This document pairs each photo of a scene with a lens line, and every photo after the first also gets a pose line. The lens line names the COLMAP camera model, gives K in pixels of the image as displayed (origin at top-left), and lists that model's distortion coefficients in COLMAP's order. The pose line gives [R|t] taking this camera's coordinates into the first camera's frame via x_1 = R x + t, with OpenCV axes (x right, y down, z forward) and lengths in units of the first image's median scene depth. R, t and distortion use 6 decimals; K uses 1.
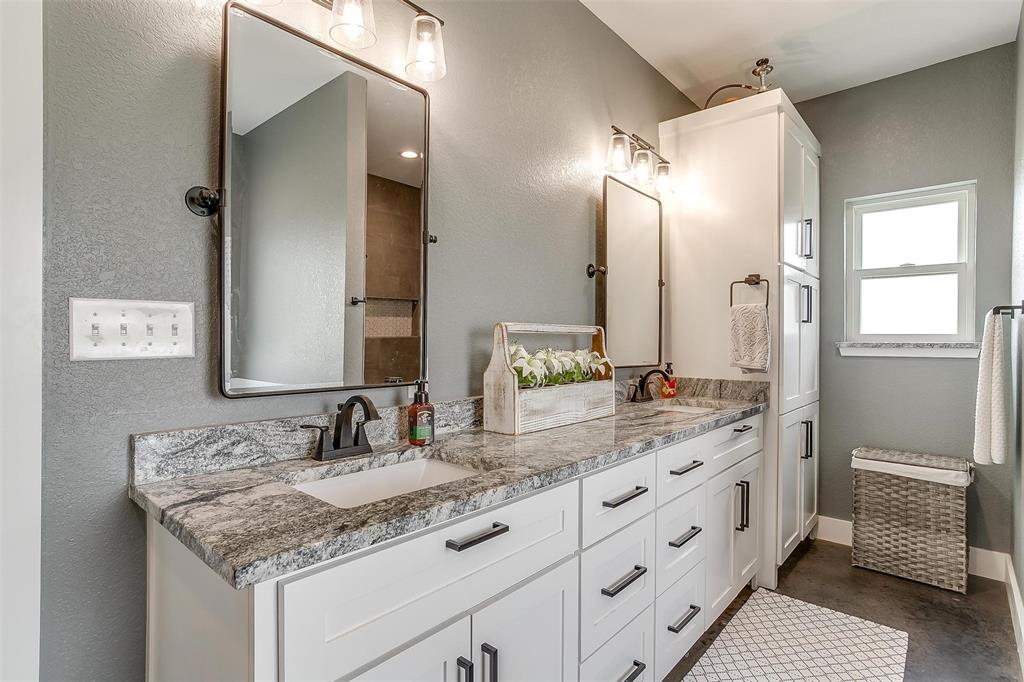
lens RADIAL K [[512.8, 0, 507.5], [0, 512.8, 336.1], [0, 0, 1]] dist [-0.042088, 0.029193]
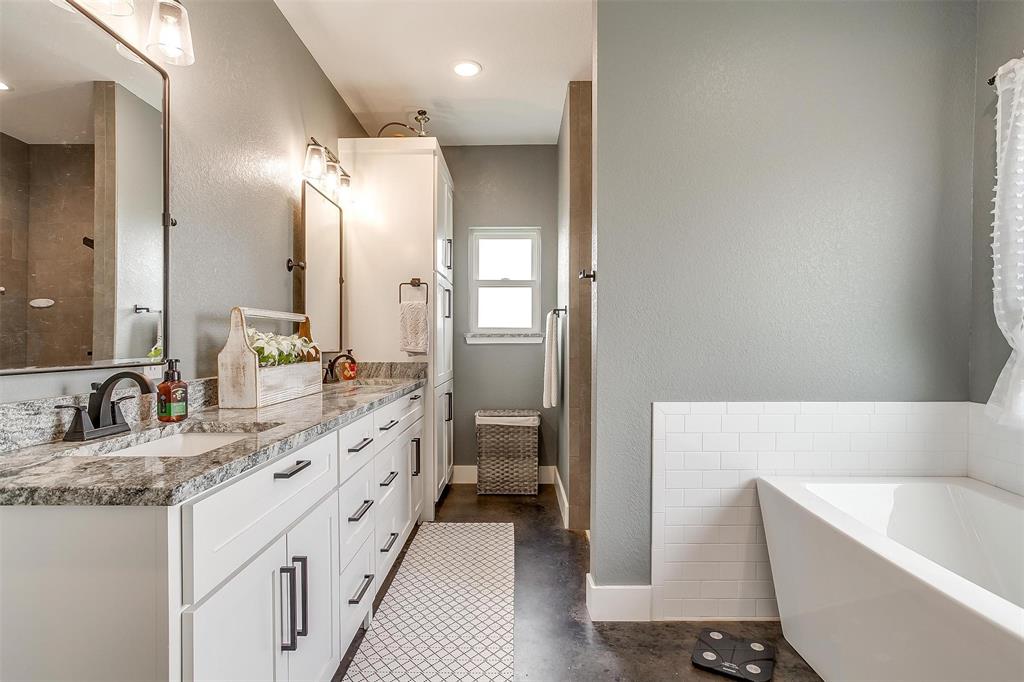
lens RADIAL K [[512.8, 0, 507.5], [0, 512.8, 336.1], [0, 0, 1]] dist [-0.042088, 0.029193]
pose [[0.756294, -0.001204, 0.654231, -0.190004], [0.000512, 0.999999, 0.001249, 0.022755], [-0.654232, -0.000610, 0.756294, -0.123015]]
